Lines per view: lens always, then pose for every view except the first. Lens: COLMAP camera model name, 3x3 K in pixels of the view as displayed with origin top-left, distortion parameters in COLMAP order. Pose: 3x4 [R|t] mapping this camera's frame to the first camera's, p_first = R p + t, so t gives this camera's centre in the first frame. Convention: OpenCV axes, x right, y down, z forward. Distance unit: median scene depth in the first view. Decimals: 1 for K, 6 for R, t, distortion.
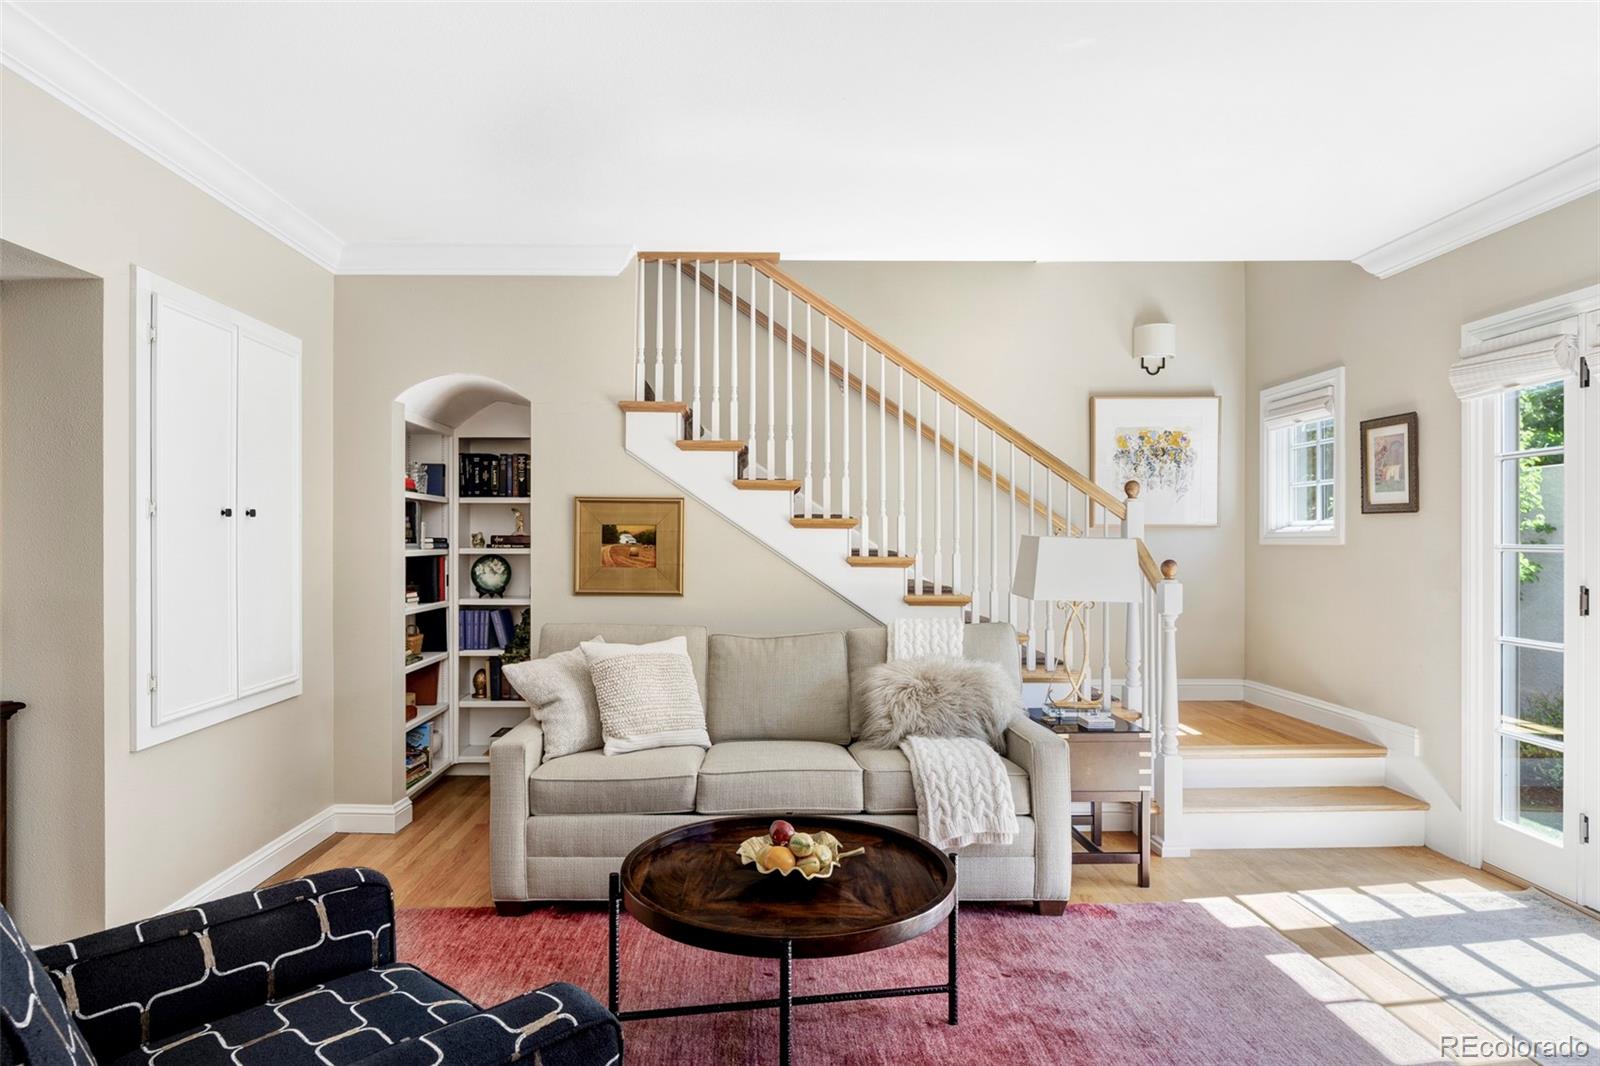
lens RADIAL K [[899.1, 0, 787.2], [0, 899.1, 538.1], [0, 0, 1]] dist [0.002857, 0.003605]
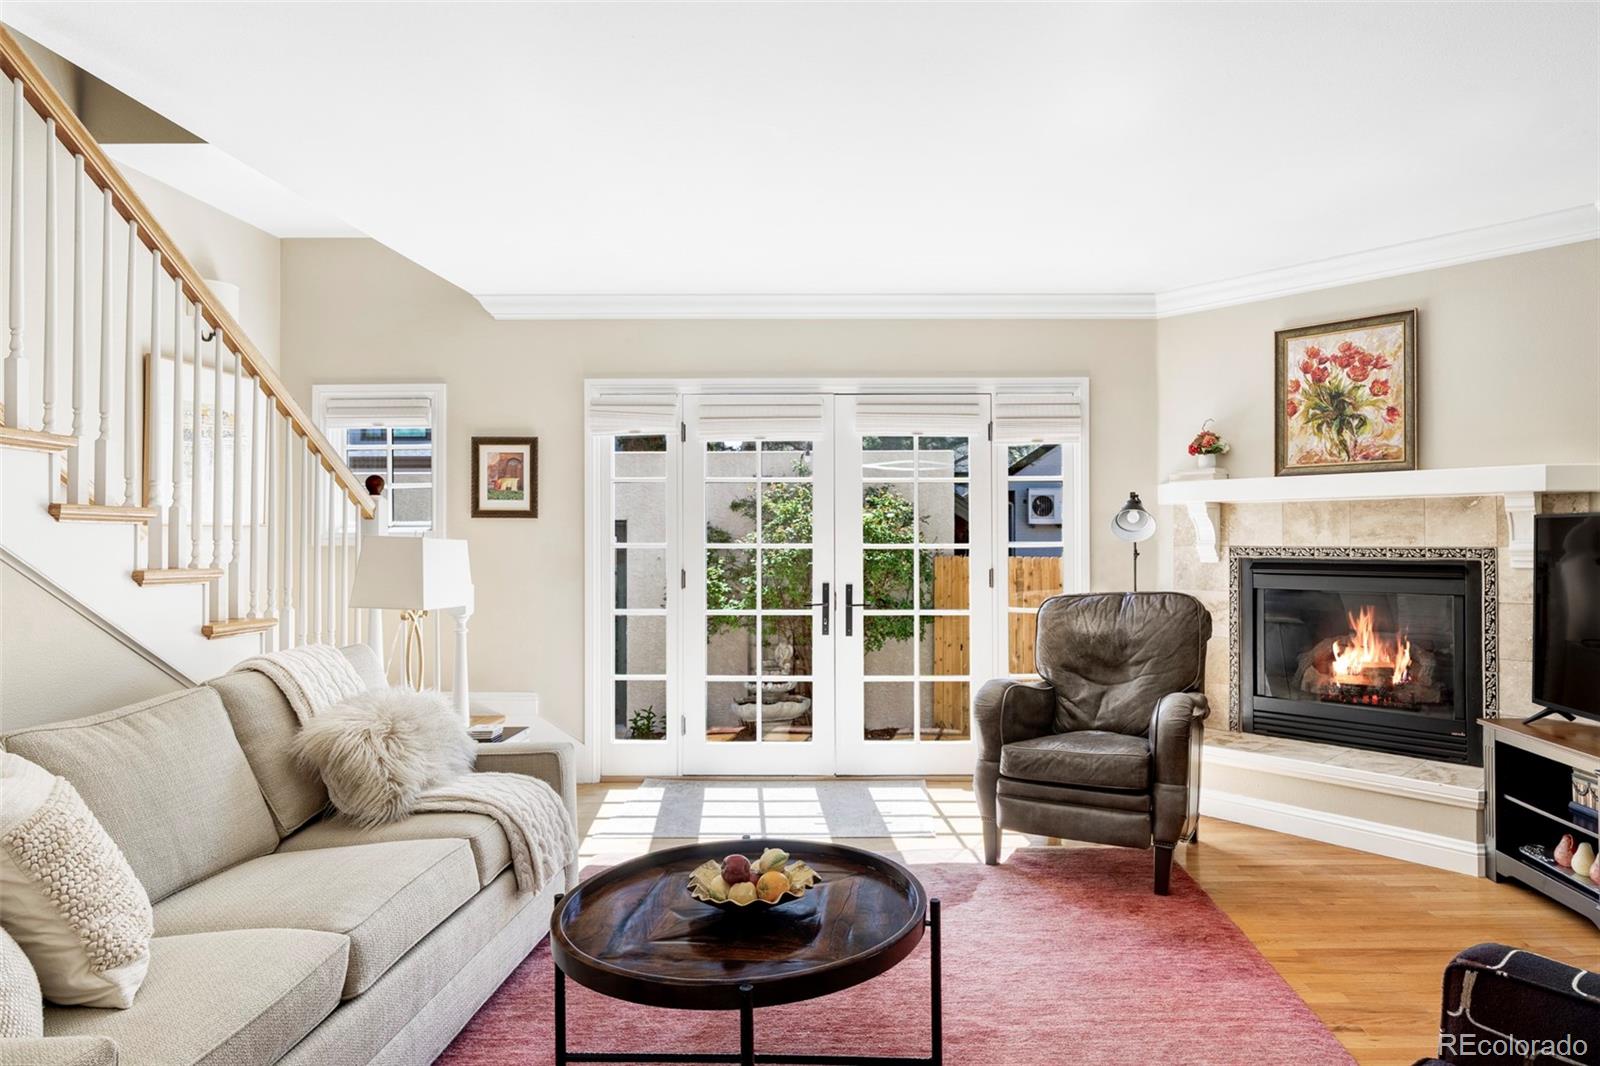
lens RADIAL K [[899.1, 0, 871.3], [0, 899.1, 524.1], [0, 0, 1]] dist [0.002857, 0.003605]
pose [[0.039887, 0.017865, 0.999044, -0.514588], [0.004261, 0.999828, -0.018049, 0.004218], [-0.999195, 0.004977, 0.039804, 0.482763]]
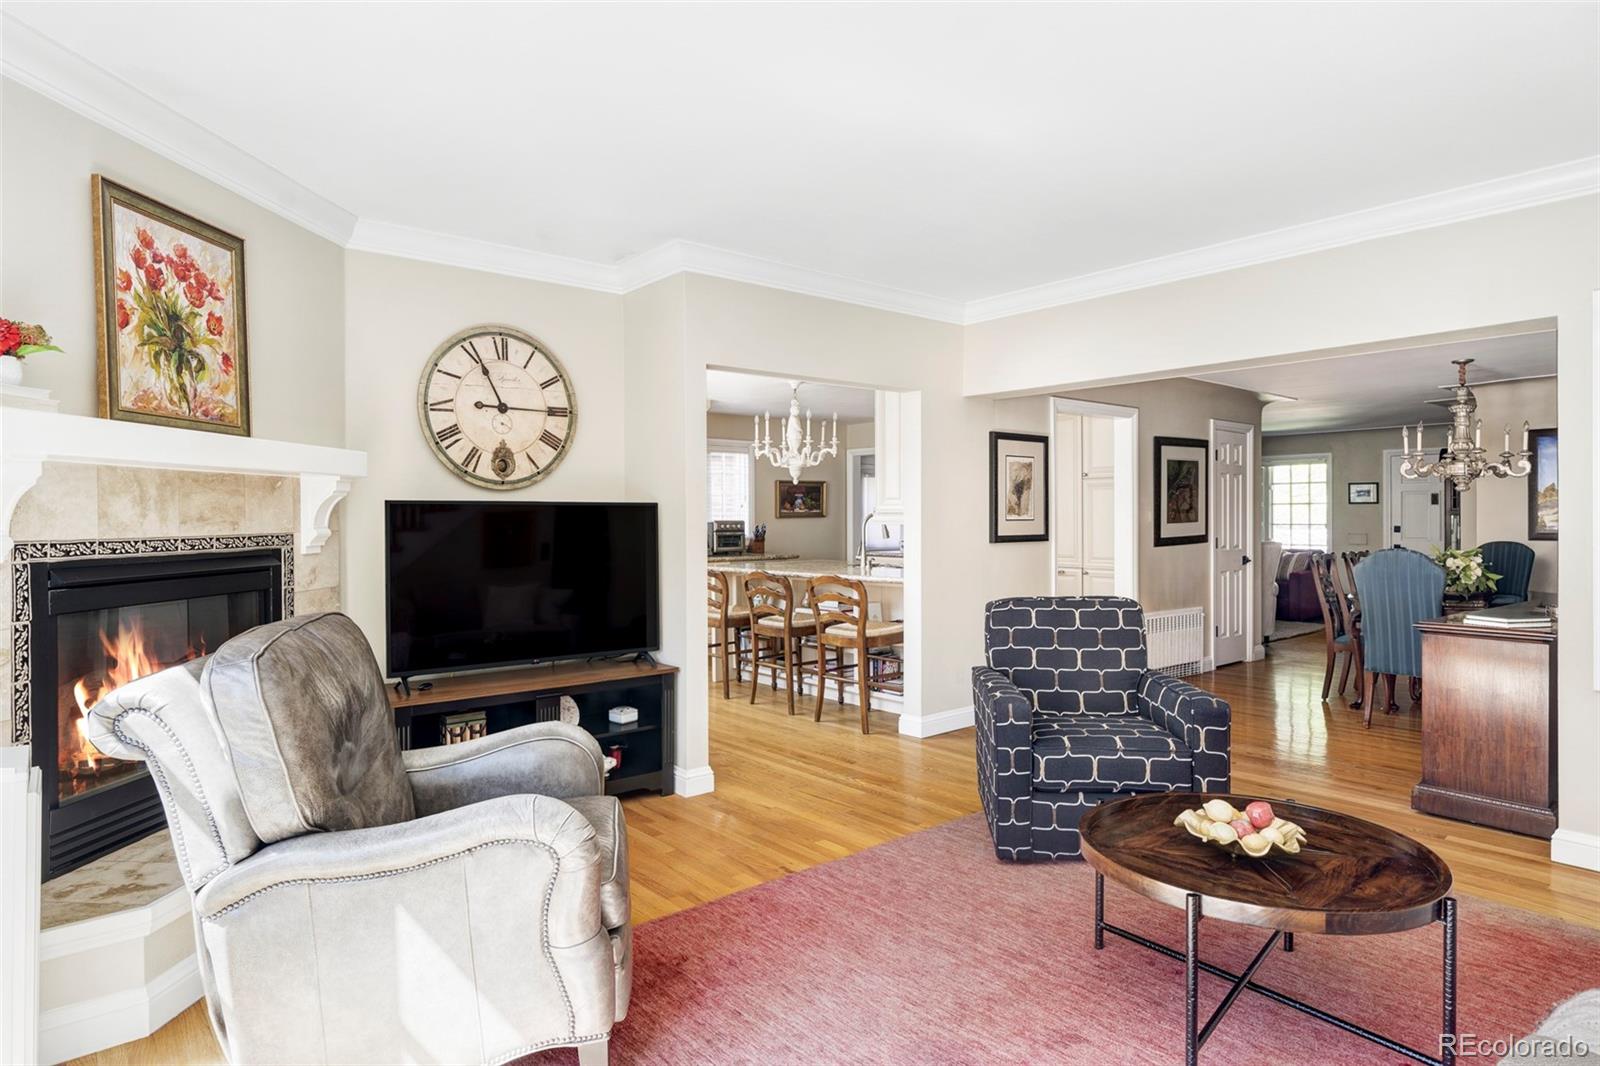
lens RADIAL K [[899.1, 0, 799.1], [0, 899.1, 522.6], [0, 0, 1]] dist [0.002857, 0.003605]
pose [[-0.790431, 0.003300, -0.612542, 0.553564], [-0.005010, 0.999917, 0.011851, -0.008064], [0.612531, 0.012436, -0.790349, 0.846378]]
